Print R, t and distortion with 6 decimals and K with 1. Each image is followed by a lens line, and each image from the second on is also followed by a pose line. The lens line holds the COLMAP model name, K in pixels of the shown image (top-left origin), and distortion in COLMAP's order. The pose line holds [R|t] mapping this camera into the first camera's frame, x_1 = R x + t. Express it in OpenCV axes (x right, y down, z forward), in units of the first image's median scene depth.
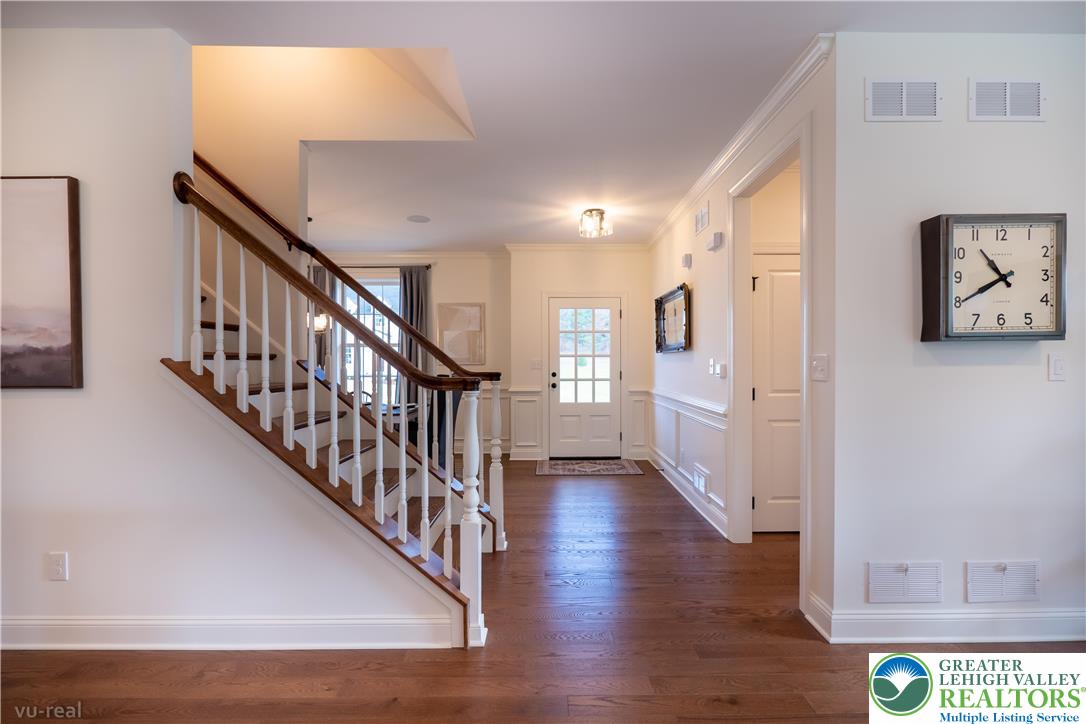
lens RADIAL K [[472.4, 0, 554.9], [0, 472.4, 364.1], [0, 0, 1]] dist [-0.000548, 0.000030]
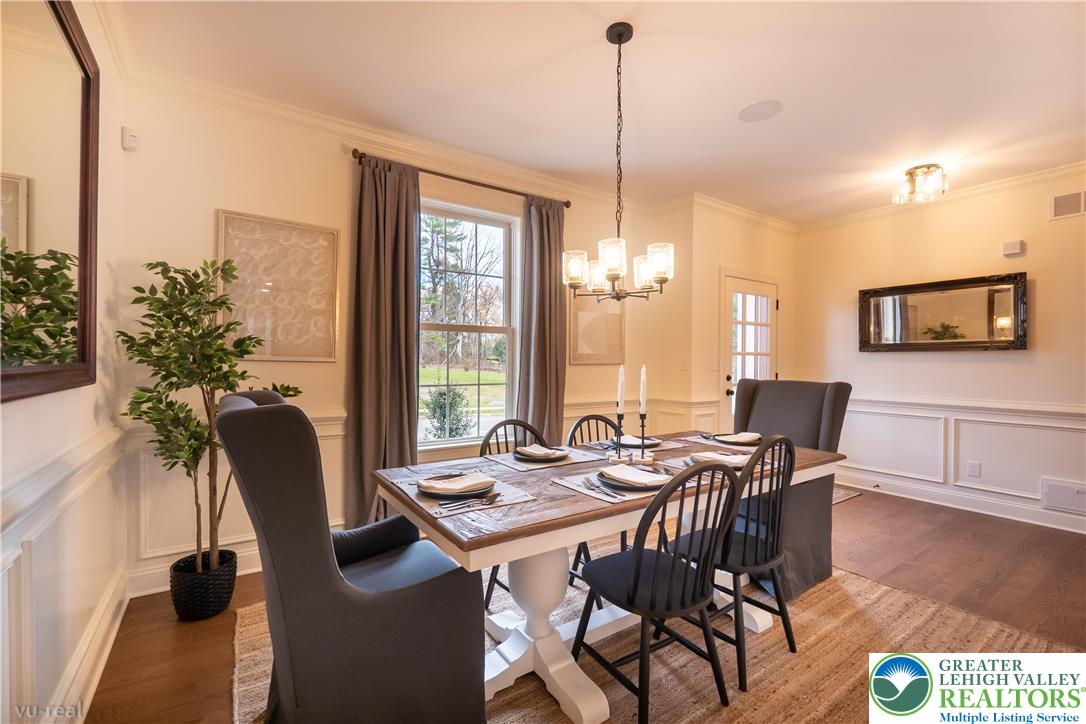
lens RADIAL K [[471.0, 0, 543.9], [0, 471.0, 358.4], [0, 0, 1]] dist [-0.001638, 0.000429]
pose [[0.824219, 0.007690, 0.566219, -0.674996], [-0.000342, 0.999914, -0.013083, 0.000708], [-0.566271, 0.010589, 0.824151, 0.540712]]
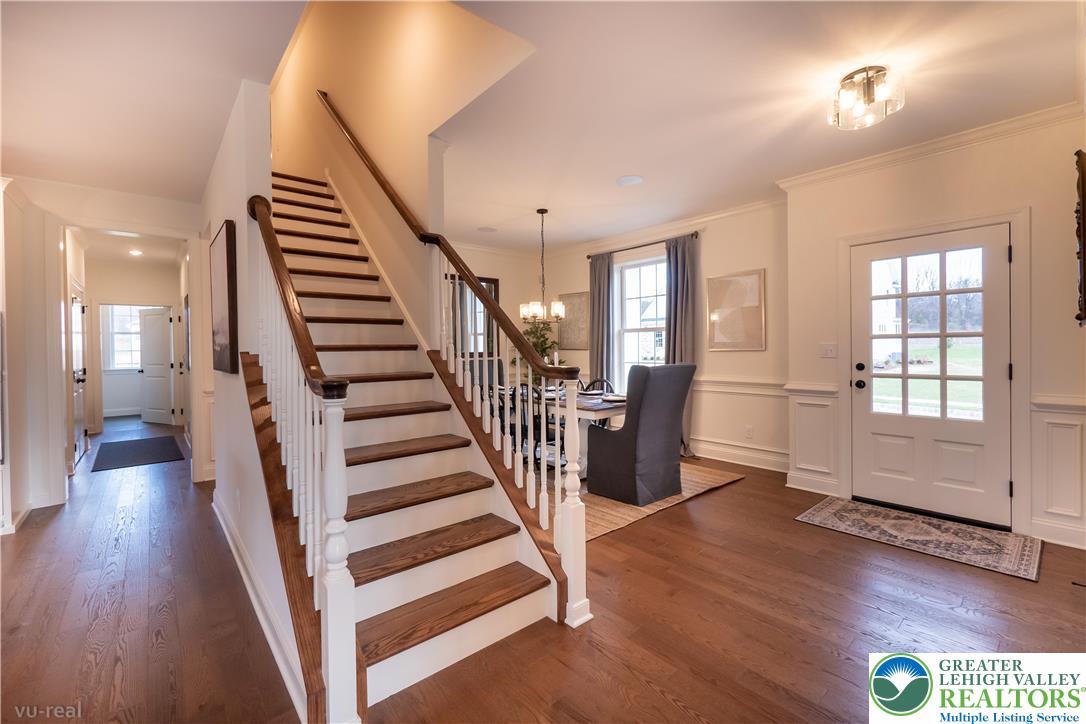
lens RADIAL K [[460.1, 0, 539.5], [0, 460.1, 352.0], [0, 0, 1]] dist [-0.004304, -0.000003]
pose [[0.637069, 0.000921, -0.770806, 0.196866], [0.005305, 0.999970, 0.005579, -0.003331], [0.770789, -0.007643, 0.637045, 0.278000]]
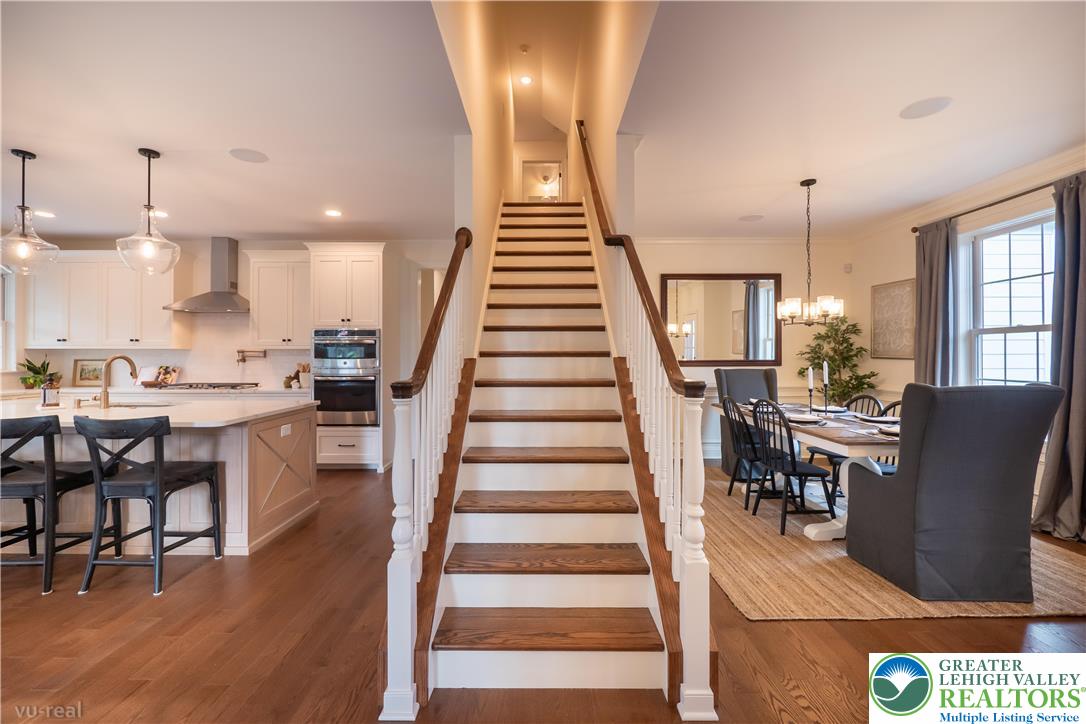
lens RADIAL K [[460.1, 0, 539.5], [0, 460.1, 352.0], [0, 0, 1]] dist [-0.004304, -0.000003]
pose [[-0.014974, -0.007385, -0.999861, 0.216098], [-0.006840, 0.999950, -0.007283, -0.004421], [0.999864, 0.006729, -0.015024, 0.437409]]
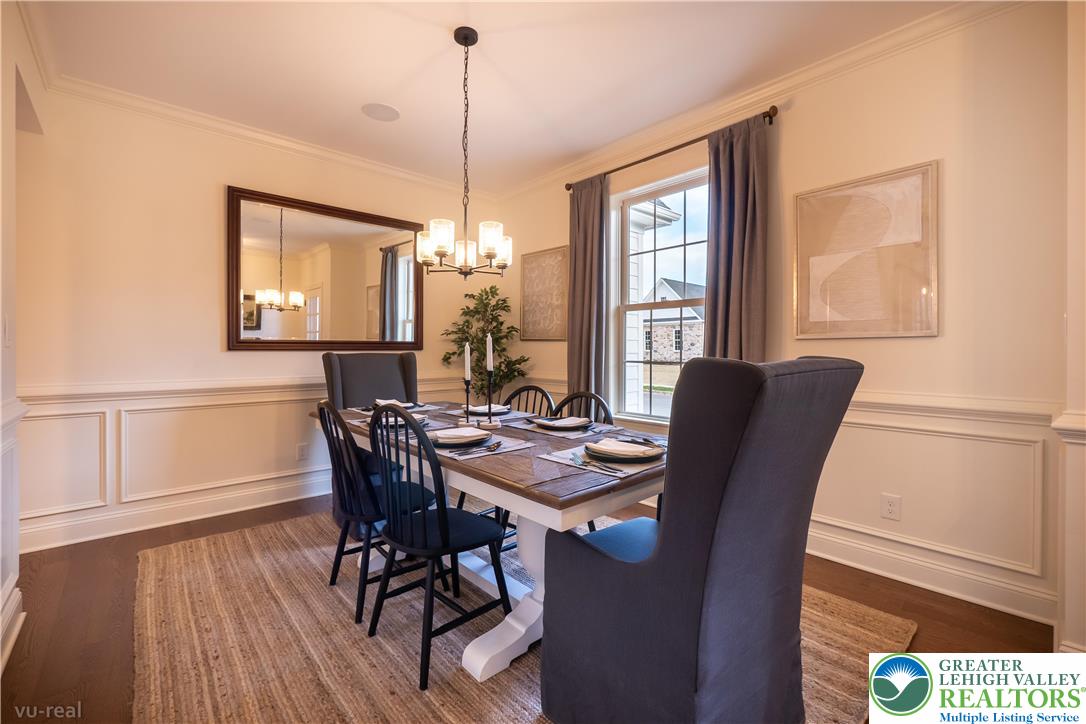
lens RADIAL K [[460.1, 0, 539.5], [0, 460.1, 352.0], [0, 0, 1]] dist [-0.004304, -0.000003]
pose [[0.658275, 0.005048, -0.752760, -0.094019], [-0.009005, 0.999959, -0.001169, 0.015919], [0.752724, 0.007548, 0.658294, 0.594724]]
